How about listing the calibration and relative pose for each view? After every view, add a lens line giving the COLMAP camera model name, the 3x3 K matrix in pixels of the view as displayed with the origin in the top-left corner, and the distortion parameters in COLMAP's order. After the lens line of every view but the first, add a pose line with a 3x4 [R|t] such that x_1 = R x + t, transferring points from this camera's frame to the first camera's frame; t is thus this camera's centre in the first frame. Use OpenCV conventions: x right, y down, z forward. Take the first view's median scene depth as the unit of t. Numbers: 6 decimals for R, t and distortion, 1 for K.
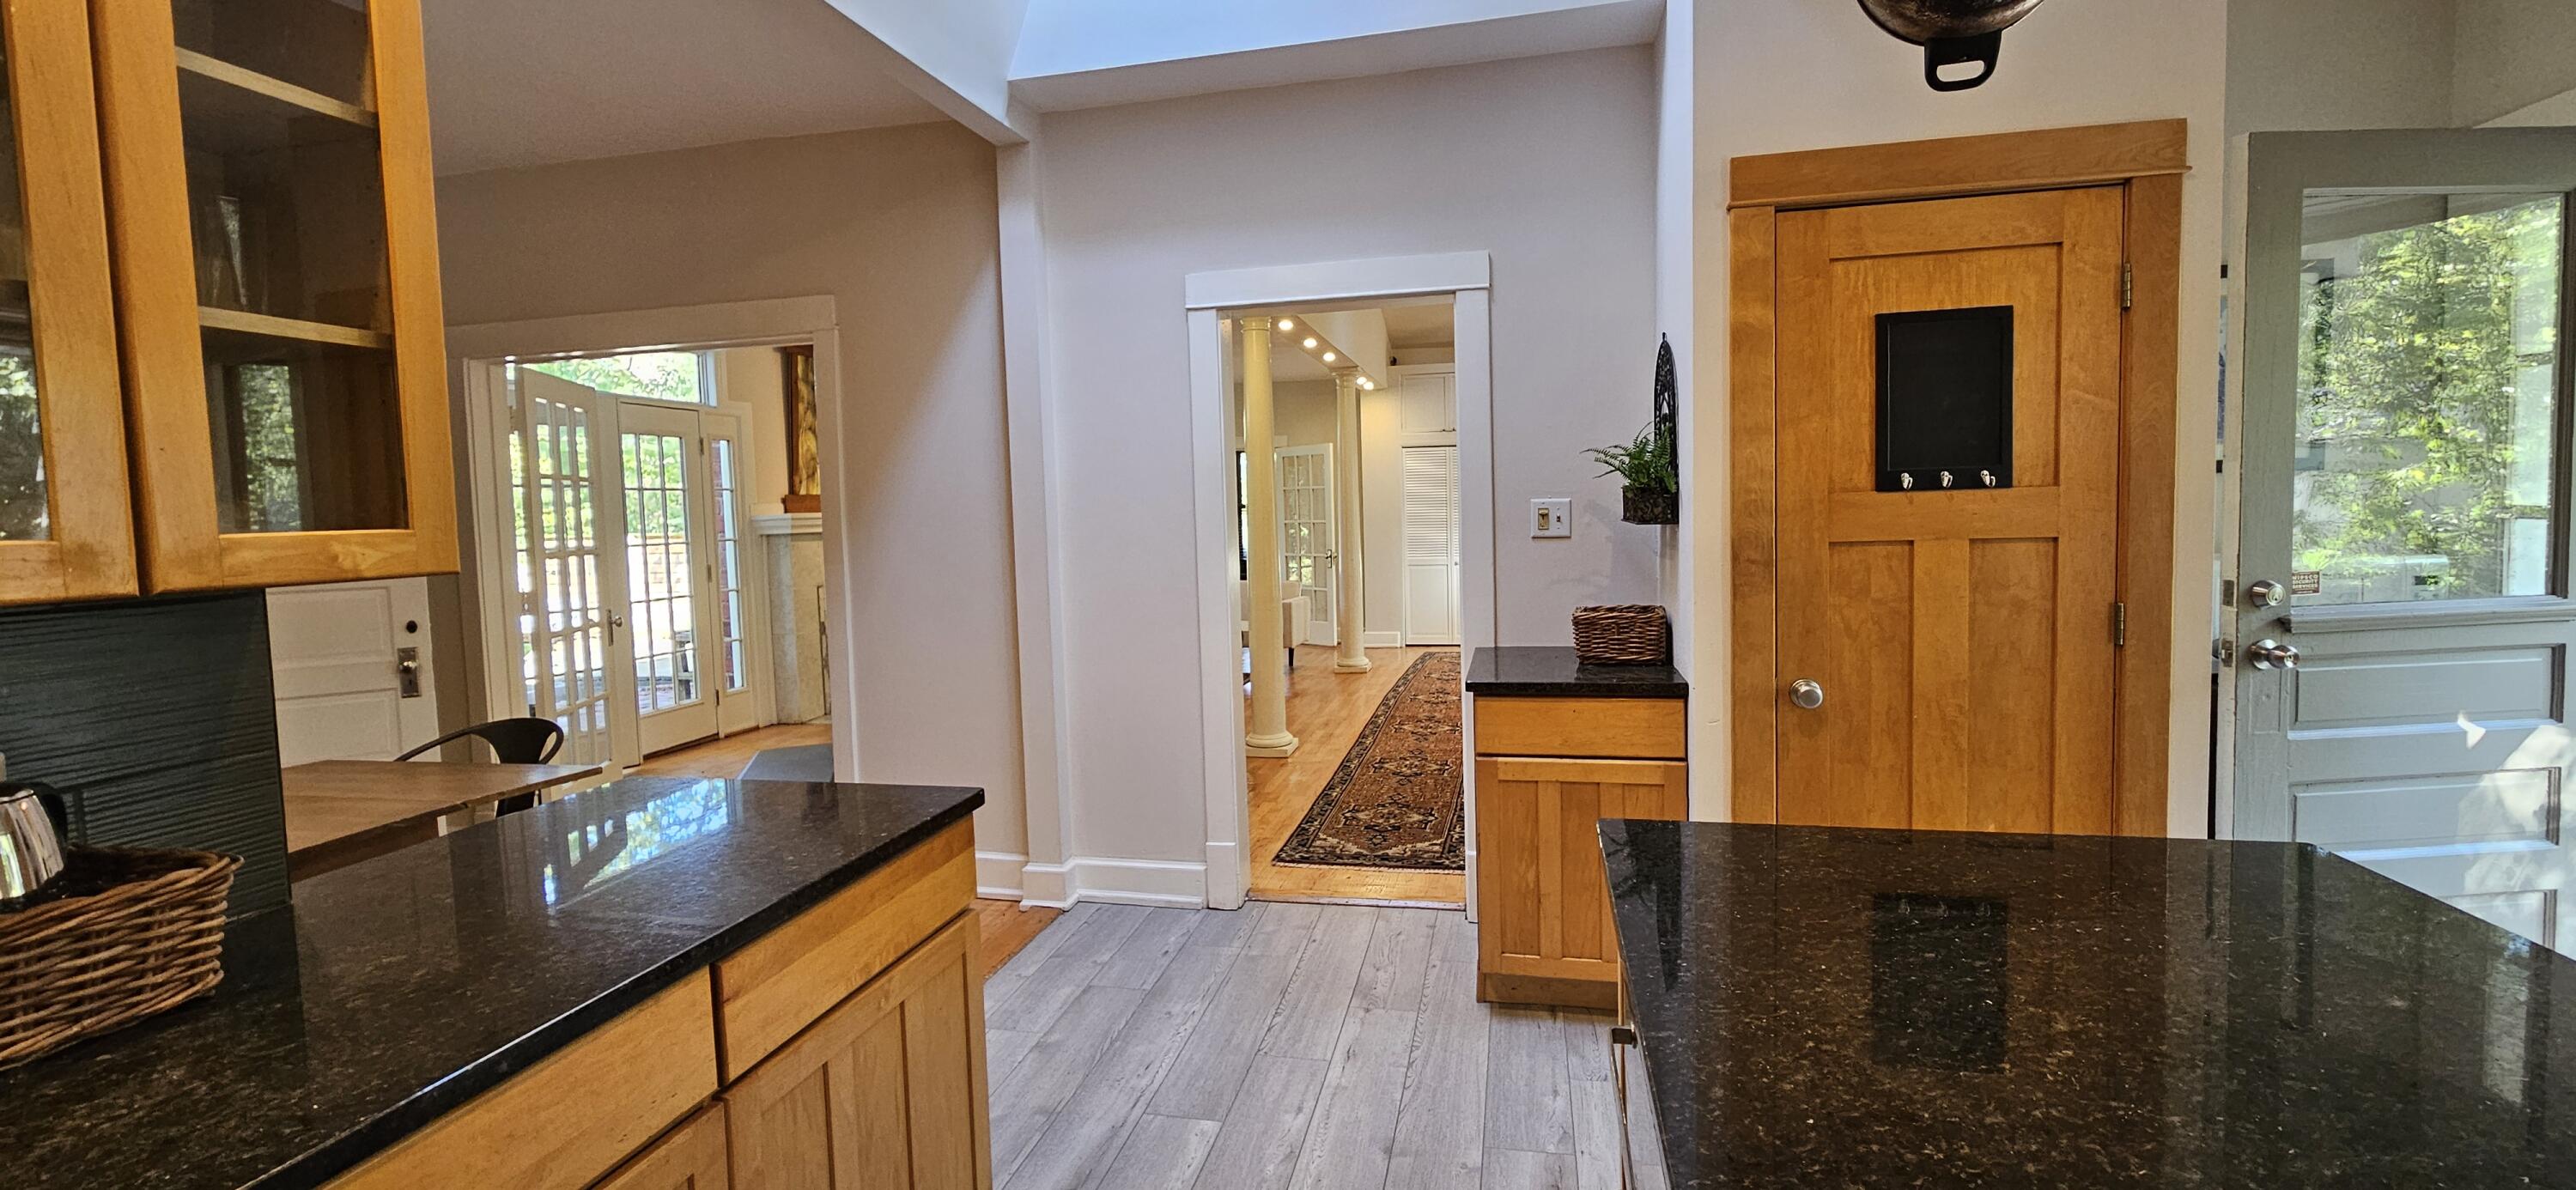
lens RADIAL K [[1059.5, 0, 1292.9], [0, 1059.5, 568.0], [0, 0, 1]] dist [0.000505, 0.000388]
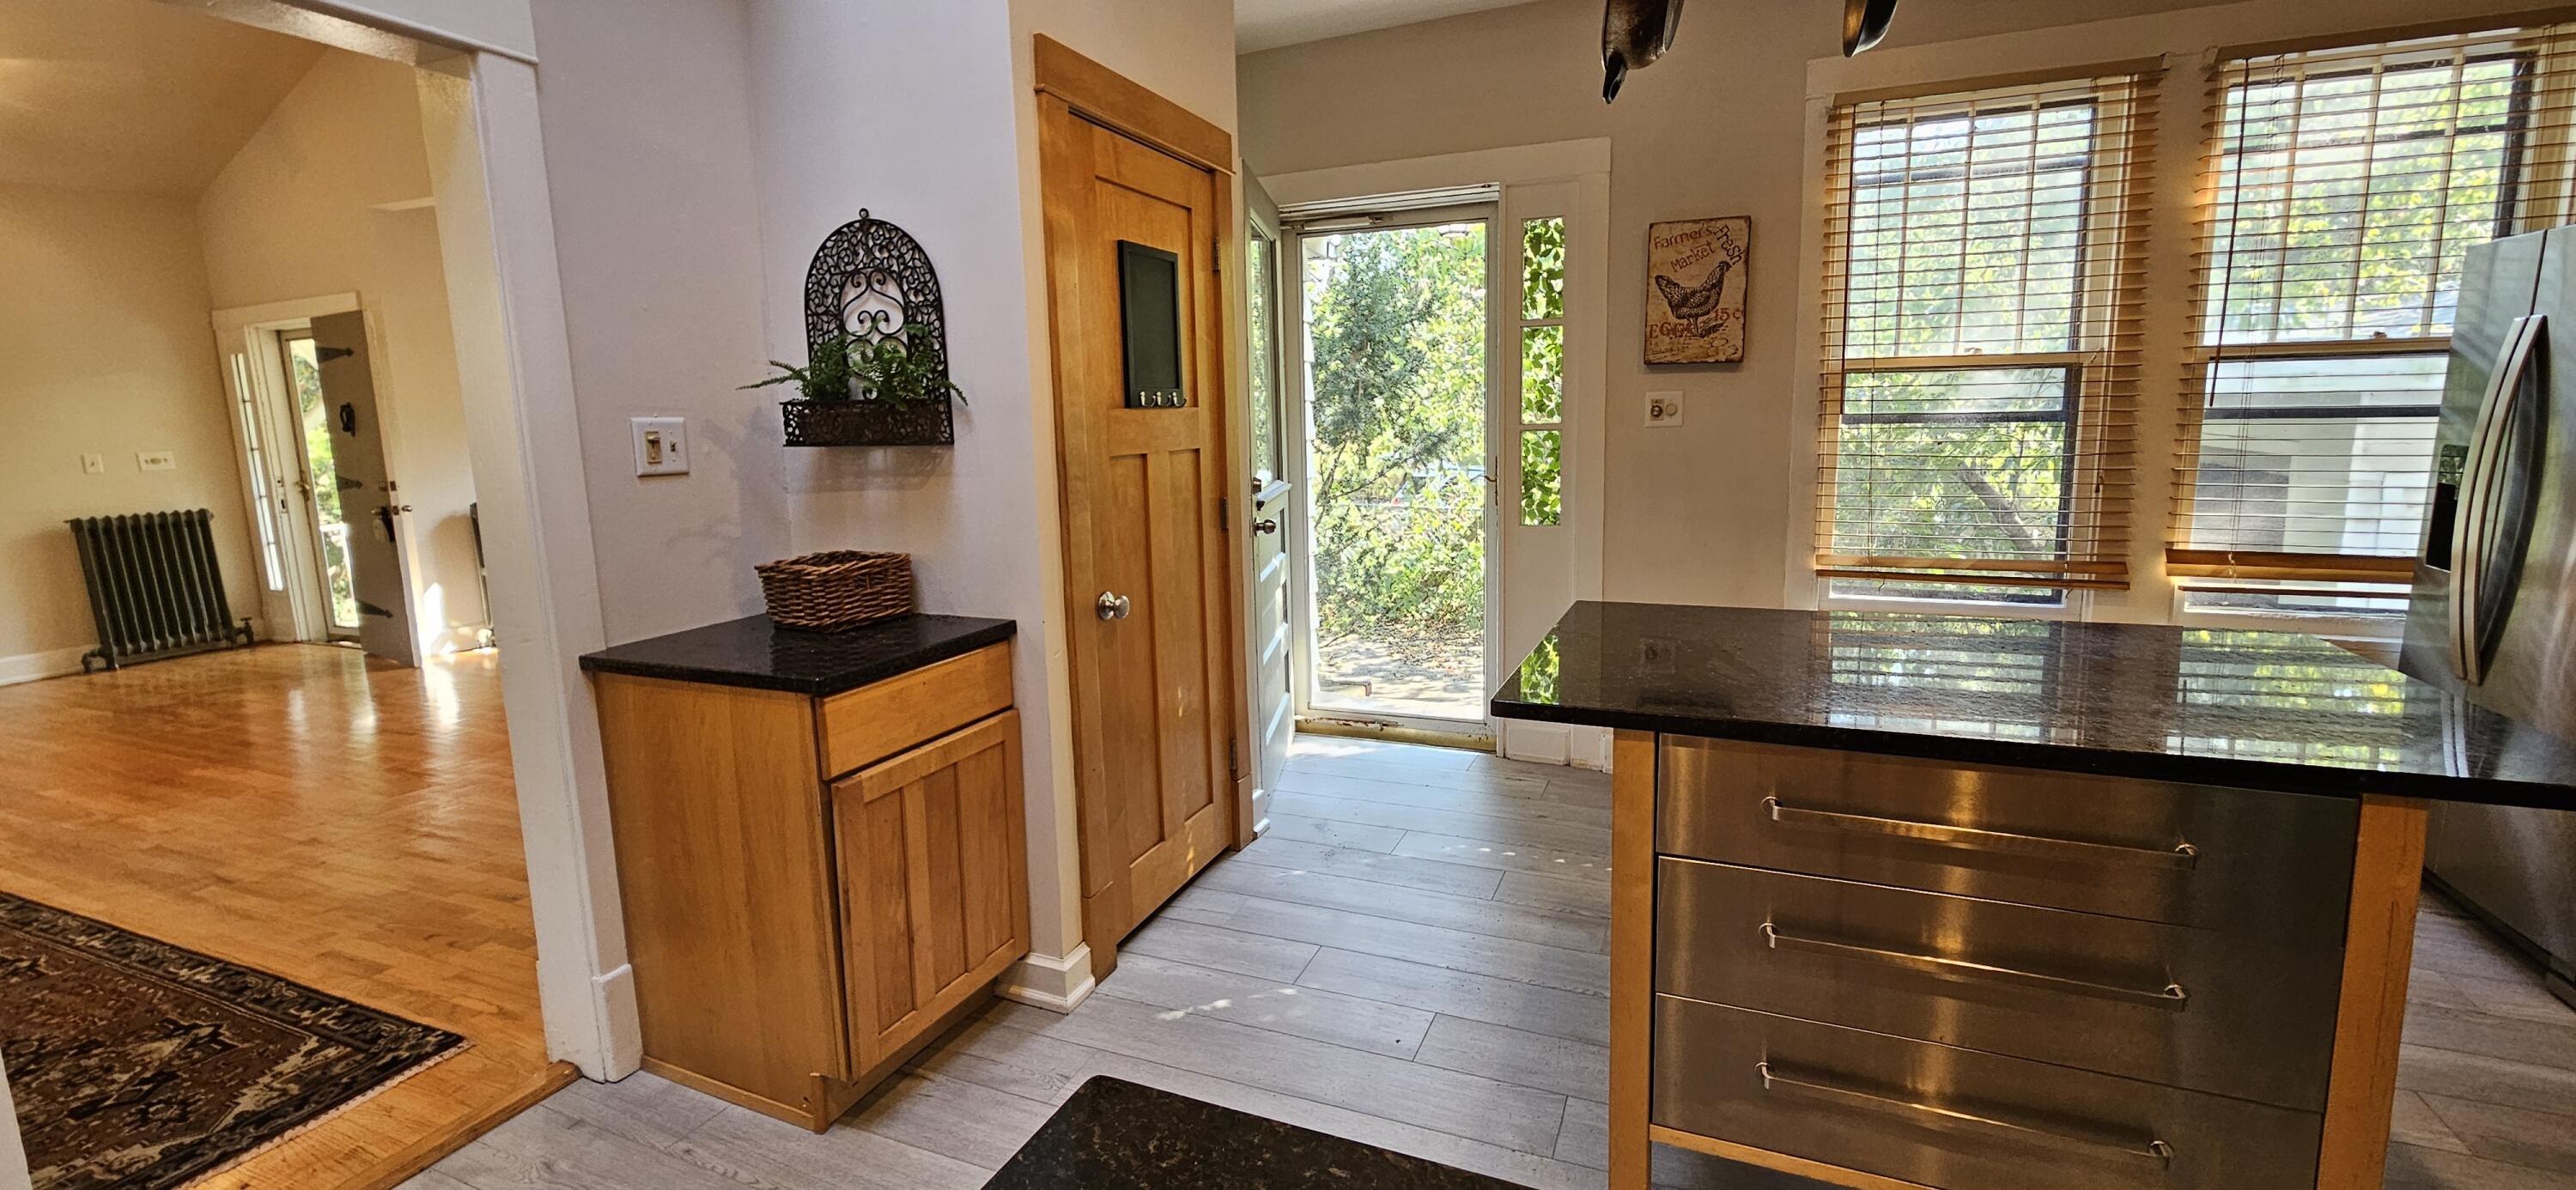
lens RADIAL K [[1059.5, 0, 1300.4], [0, 1059.5, 569.0], [0, 0, 1]] dist [0.000505, 0.000388]
pose [[0.179226, -0.120524, 0.976398, -0.478430], [0.080119, 0.990959, 0.107615, -0.012253], [-0.980540, 0.058940, 0.187262, 0.627823]]
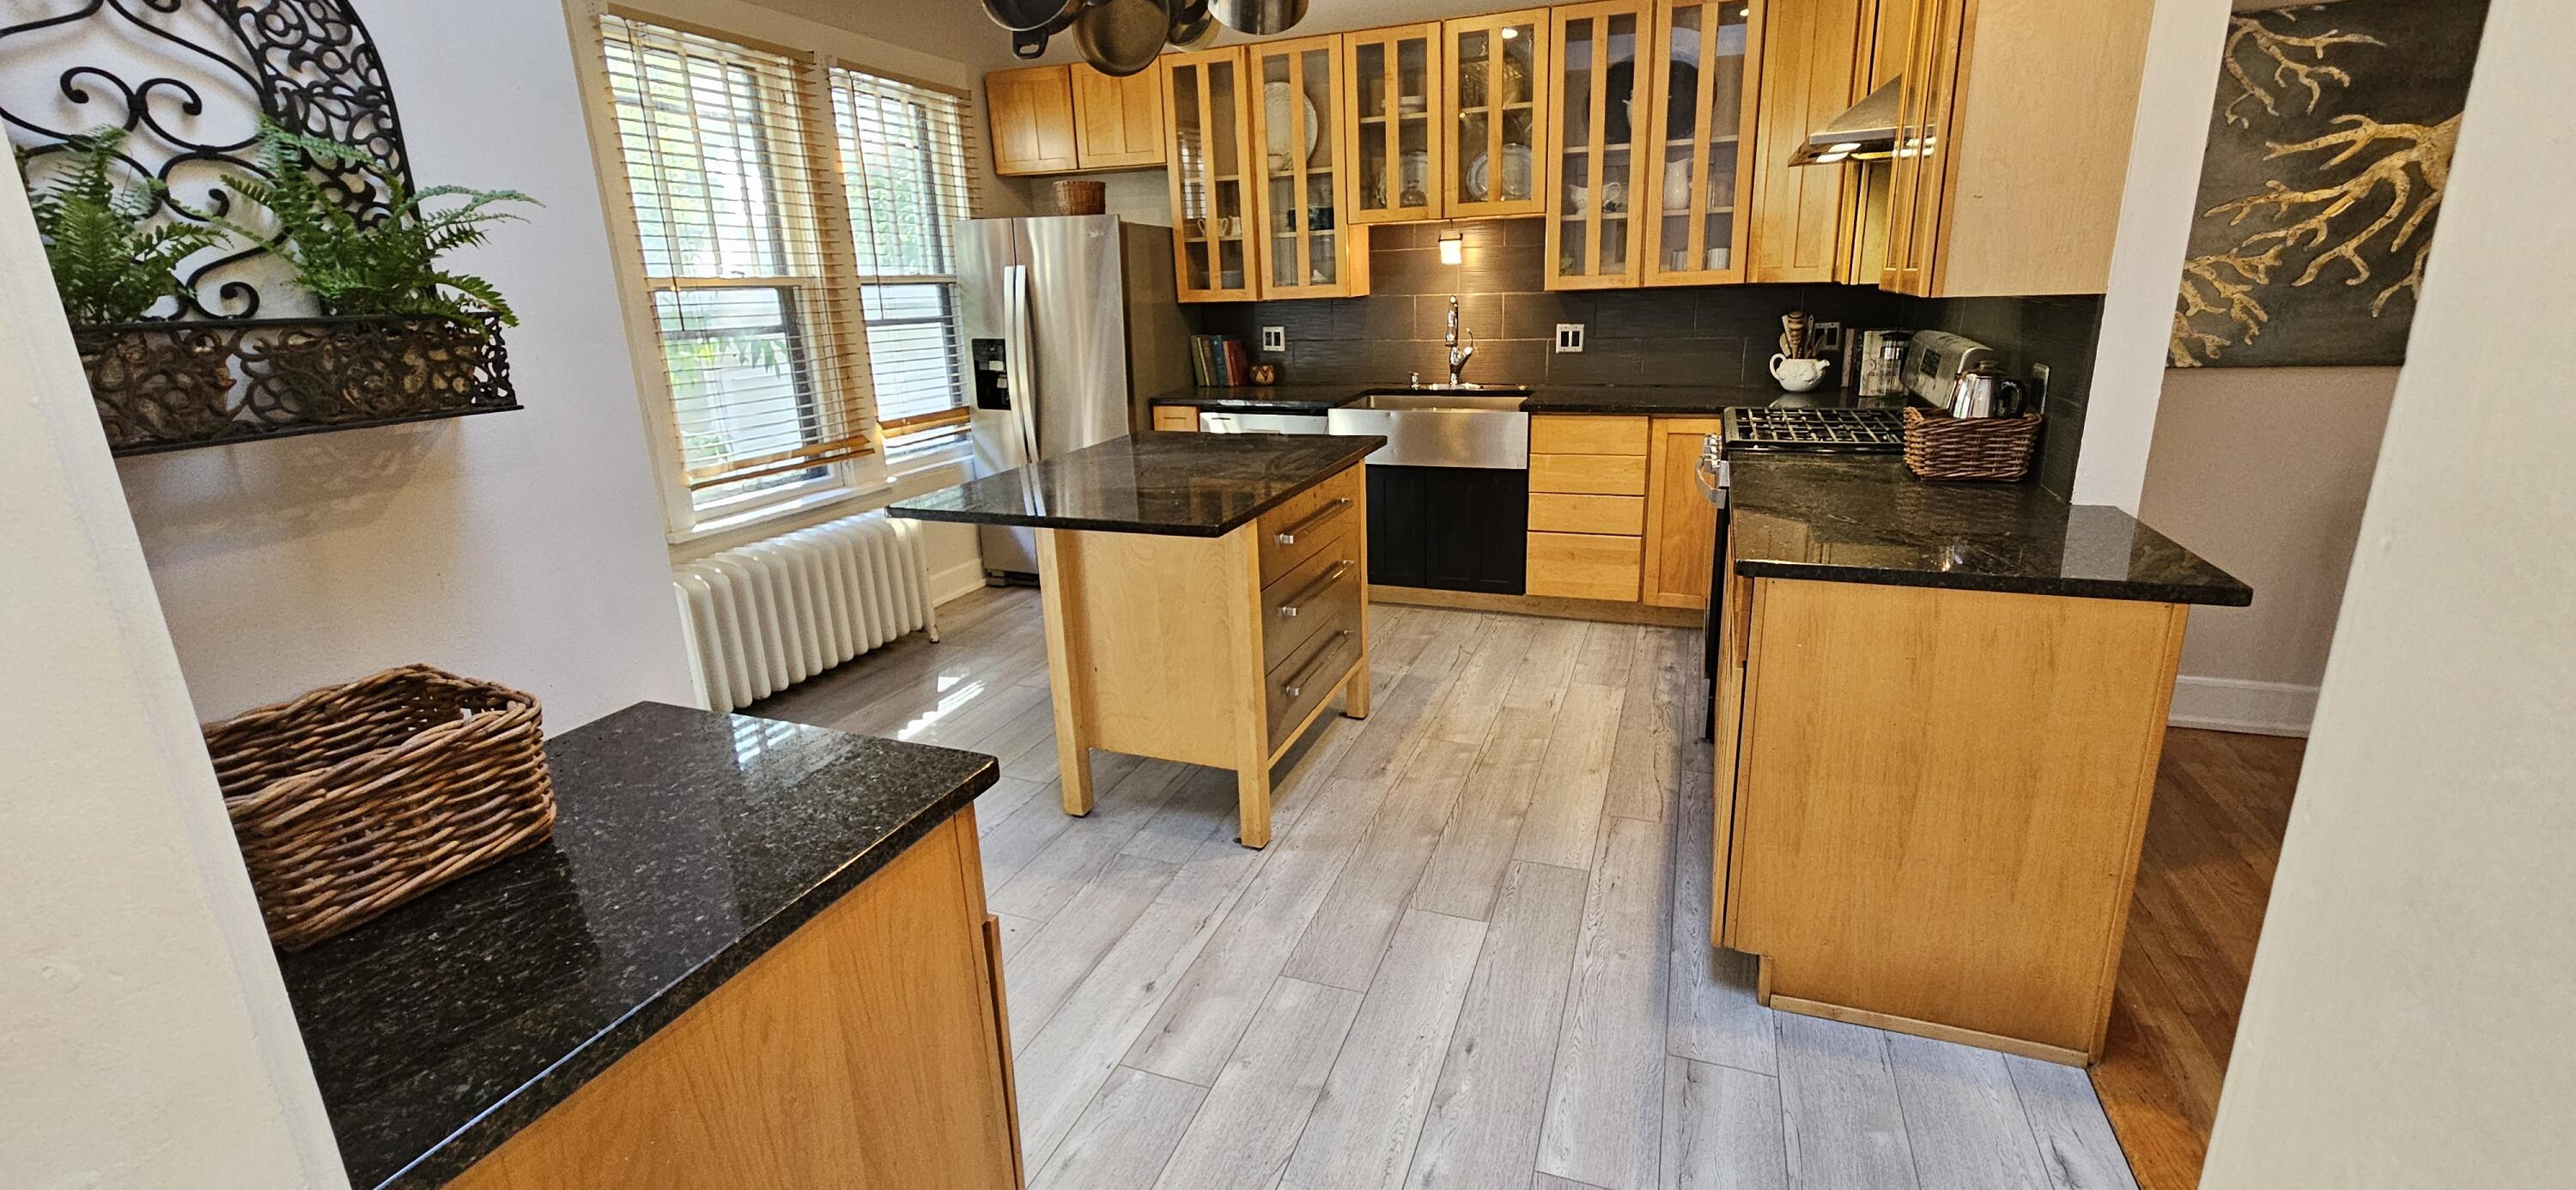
lens RADIAL K [[1059.5, 0, 1285.8], [0, 1059.5, 578.6], [0, 0, 1]] dist [0.000505, 0.000388]
pose [[-0.986075, 0.013812, 0.165729, -0.022934], [0.067780, 0.943398, 0.324662, -0.100965], [-0.151864, 0.331375, -0.931197, 1.497442]]
